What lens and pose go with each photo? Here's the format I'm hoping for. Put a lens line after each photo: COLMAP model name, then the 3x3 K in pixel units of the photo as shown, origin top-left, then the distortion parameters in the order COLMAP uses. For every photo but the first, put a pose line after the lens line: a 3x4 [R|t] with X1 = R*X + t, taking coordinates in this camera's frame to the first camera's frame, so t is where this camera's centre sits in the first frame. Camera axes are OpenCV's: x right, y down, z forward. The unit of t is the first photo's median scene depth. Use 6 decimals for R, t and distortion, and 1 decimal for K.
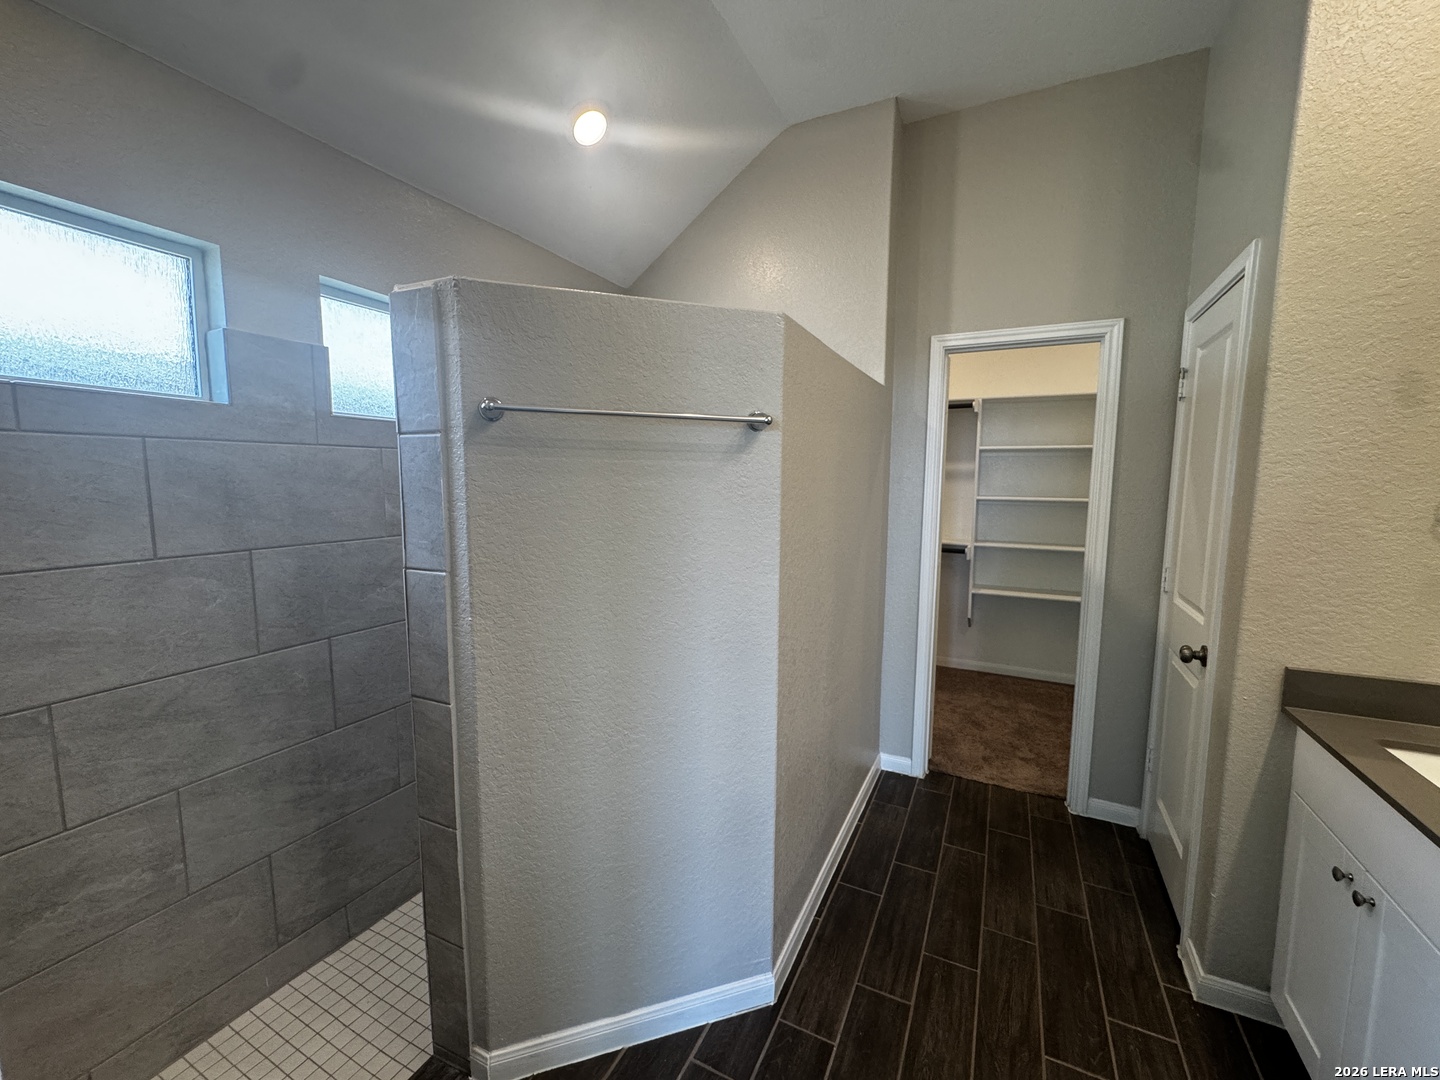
lens RADIAL K [[576.4, 0, 720.2], [0, 576.4, 541.7], [0, 0, 1]] dist [-0.000116, 0.000288]
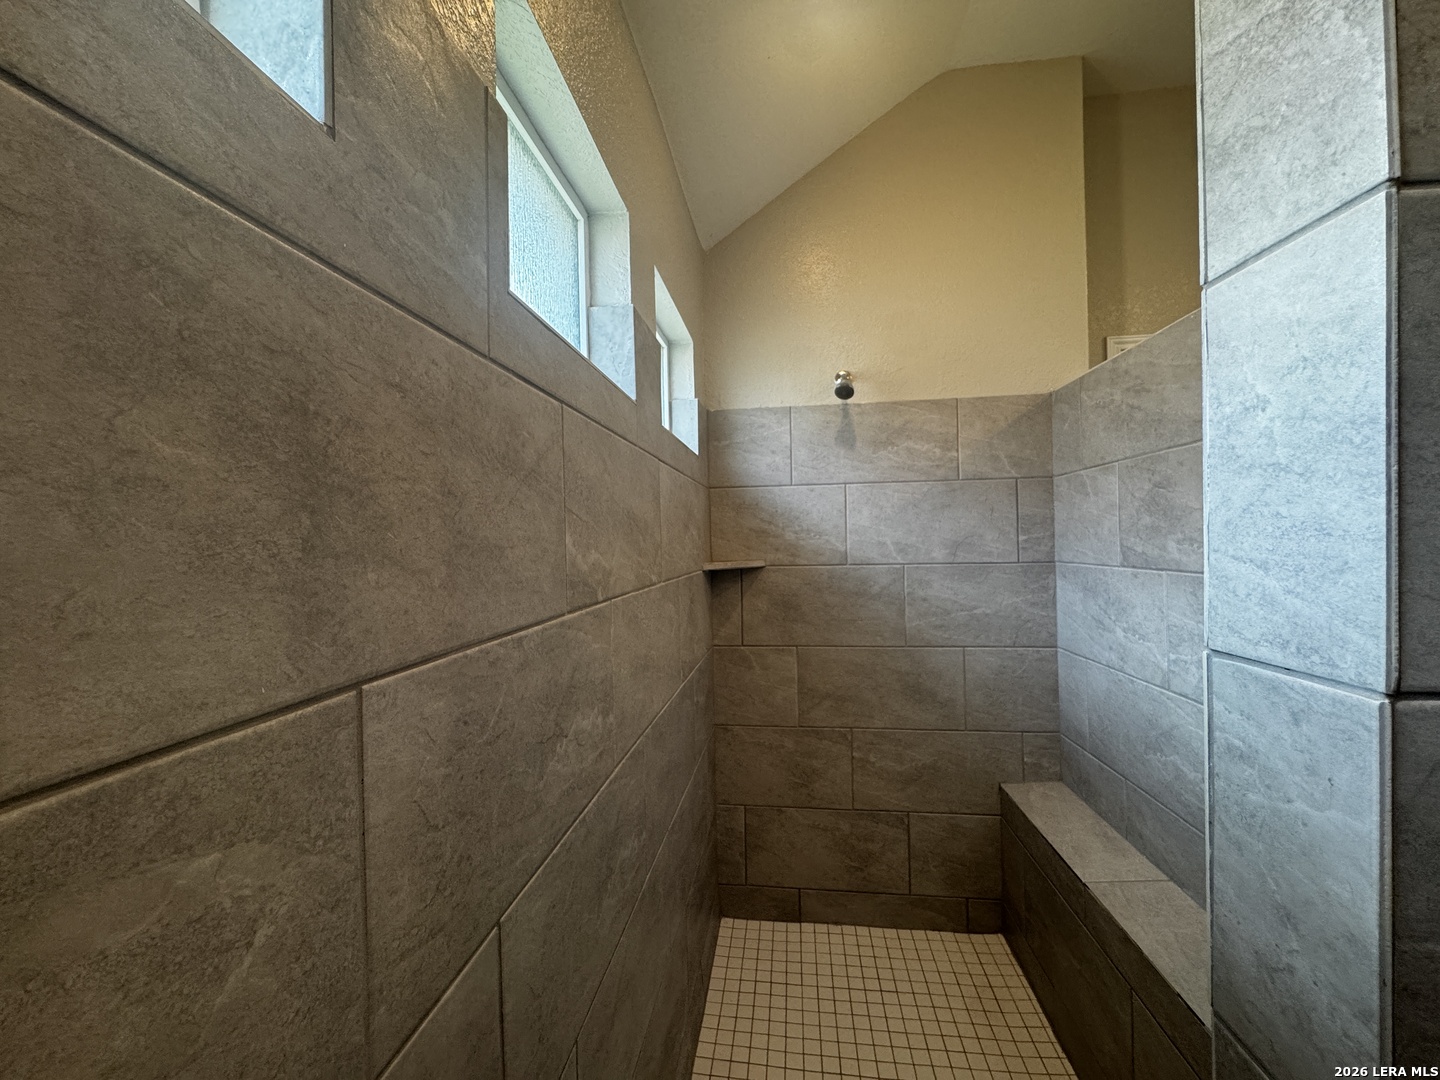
lens RADIAL K [[576.4, 0, 721.0], [0, 576.4, 539.5], [0, 0, 1]] dist [-0.000116, 0.000288]
pose [[0.941832, -0.026373, 0.335047, -0.569881], [0.064047, 0.992731, -0.101894, -0.010525], [-0.329924, 0.117426, 0.936676, 0.527594]]
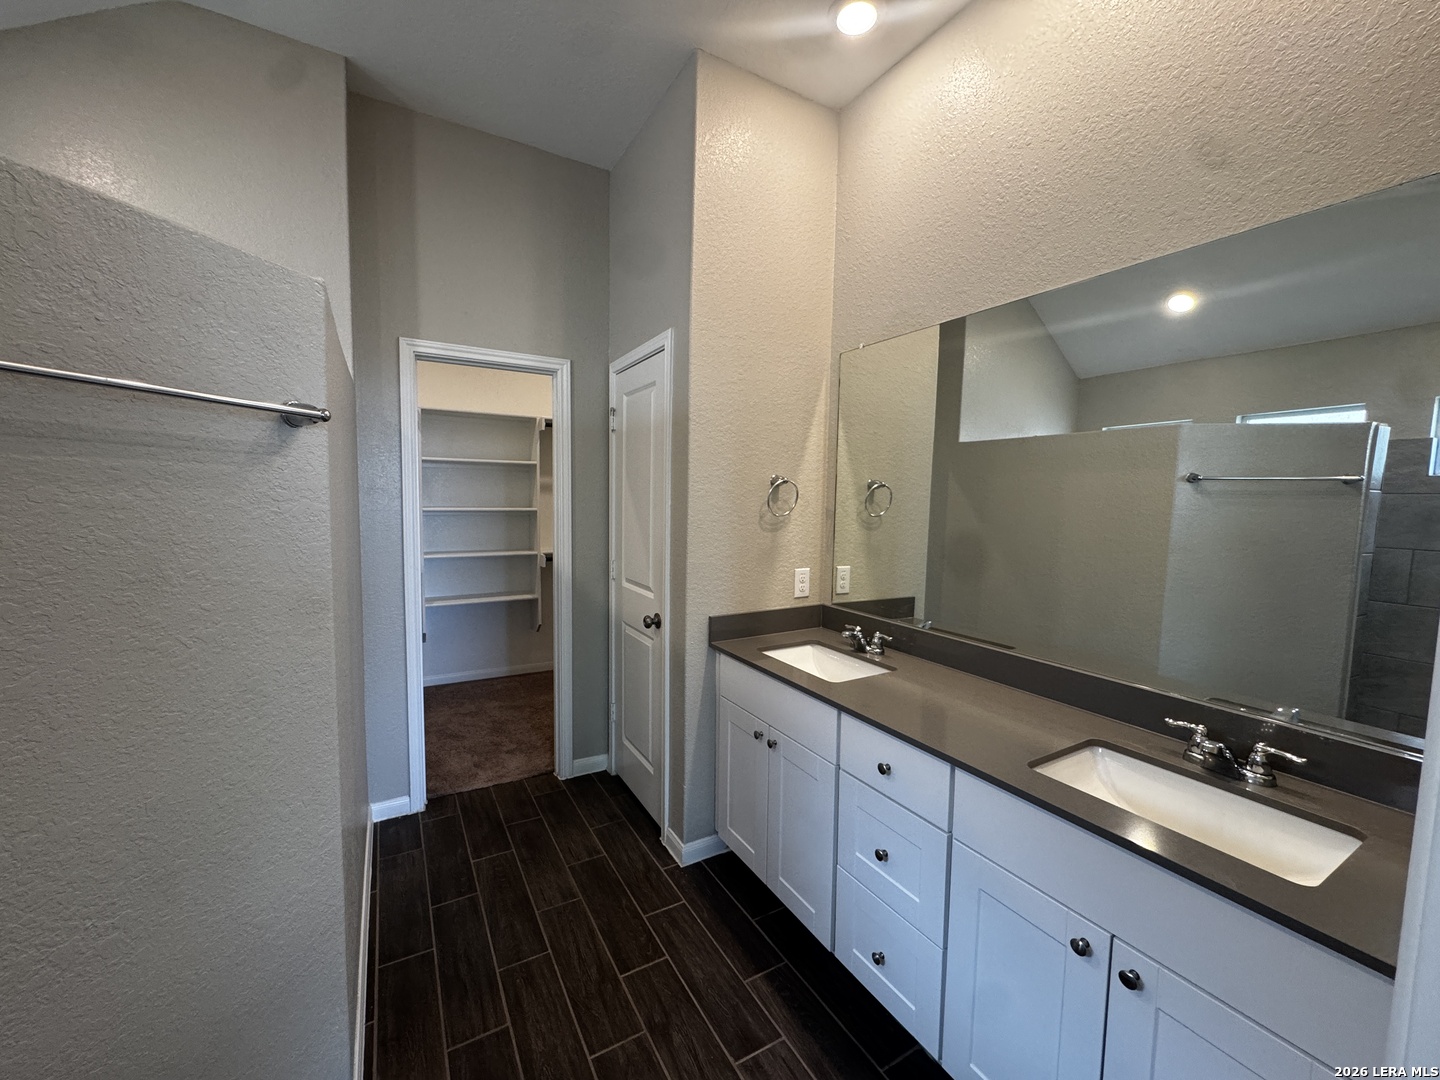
lens RADIAL K [[576.4, 0, 716.6], [0, 576.4, 543.2], [0, 0, 1]] dist [-0.000116, 0.000288]
pose [[0.557046, -0.068531, 0.827649, -0.175740], [0.081538, 0.996288, 0.027615, -0.011046], [-0.826469, 0.052102, 0.560566, 0.086643]]
